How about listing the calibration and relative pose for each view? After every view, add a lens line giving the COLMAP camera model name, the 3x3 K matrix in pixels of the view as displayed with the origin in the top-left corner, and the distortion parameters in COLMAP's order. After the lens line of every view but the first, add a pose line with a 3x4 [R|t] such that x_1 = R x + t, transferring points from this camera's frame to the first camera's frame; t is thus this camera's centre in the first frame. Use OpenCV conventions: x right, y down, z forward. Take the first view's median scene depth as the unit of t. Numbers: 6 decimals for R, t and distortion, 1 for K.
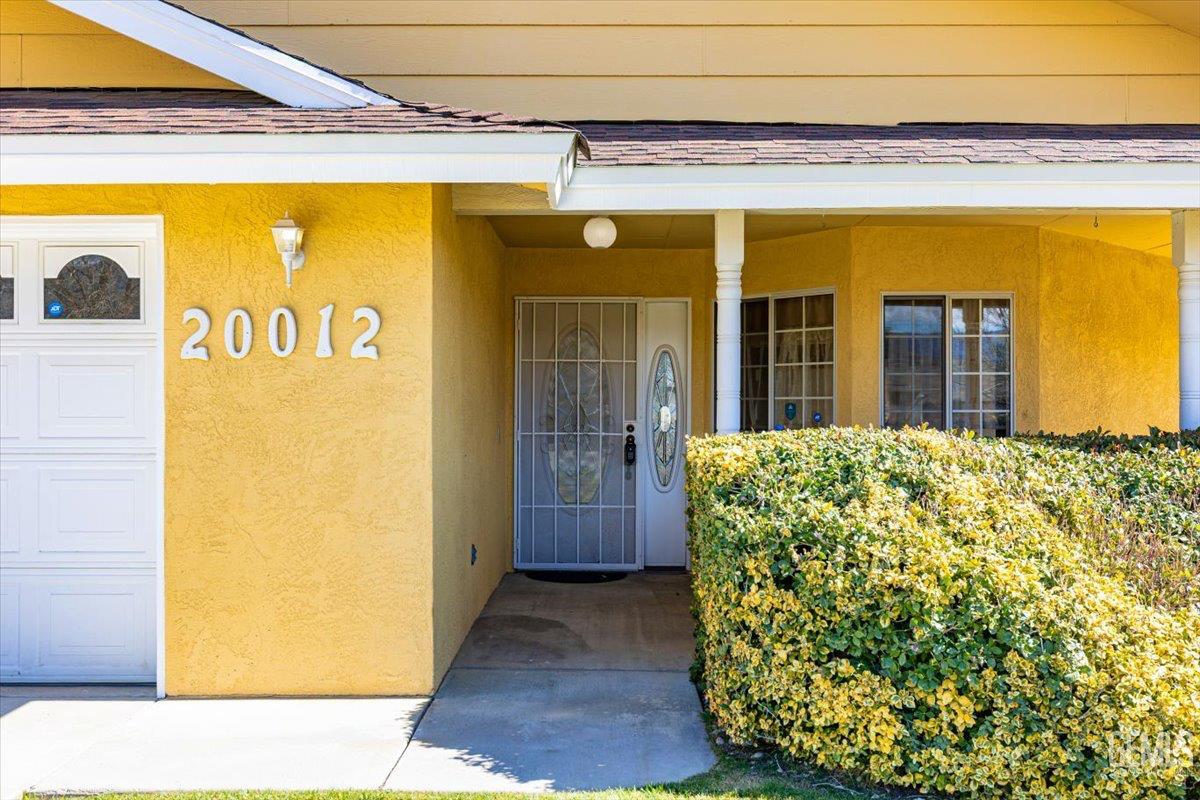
lens RADIAL K [[1153.0, 0, 600.0], [0, 1153.0, 400.0], [0, 0, 1]] dist [0.000532, 0.001337]
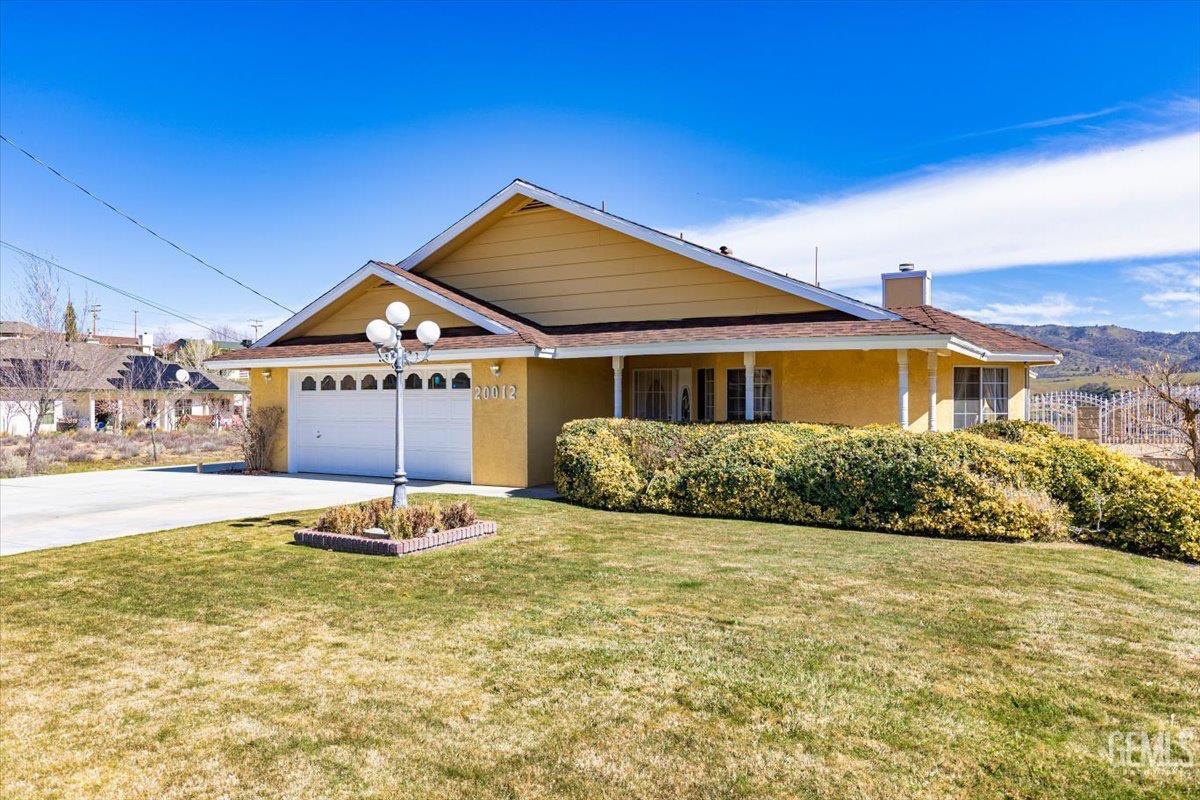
lens RADIAL K [[816.6, 0, 623.0], [0, 816.6, 398.8], [0, 0, 1]] dist [0.003524, 0.000965]
pose [[0.869071, -0.005486, -0.494657, 1.460635], [0.007678, 0.999968, 0.002400, -0.040405], [0.494627, -0.005884, 0.869085, -1.178831]]
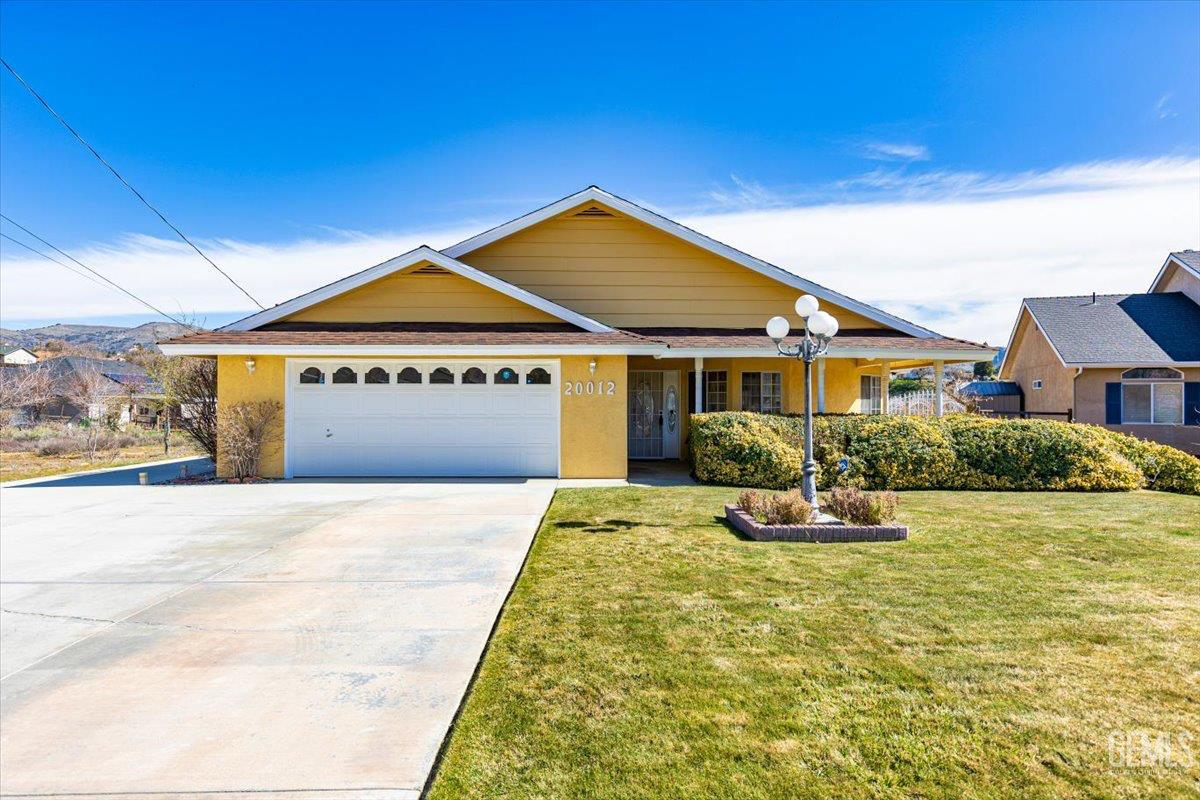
lens RADIAL K [[677.8, 0, 609.4], [0, 677.8, 401.9], [0, 0, 1]] dist [0.005519, 0.000573]
pose [[0.999691, -0.000044, 0.024874, -0.267747], [-0.000053, 0.999992, 0.003929, -0.019587], [-0.024874, -0.003929, 0.999683, -1.370539]]
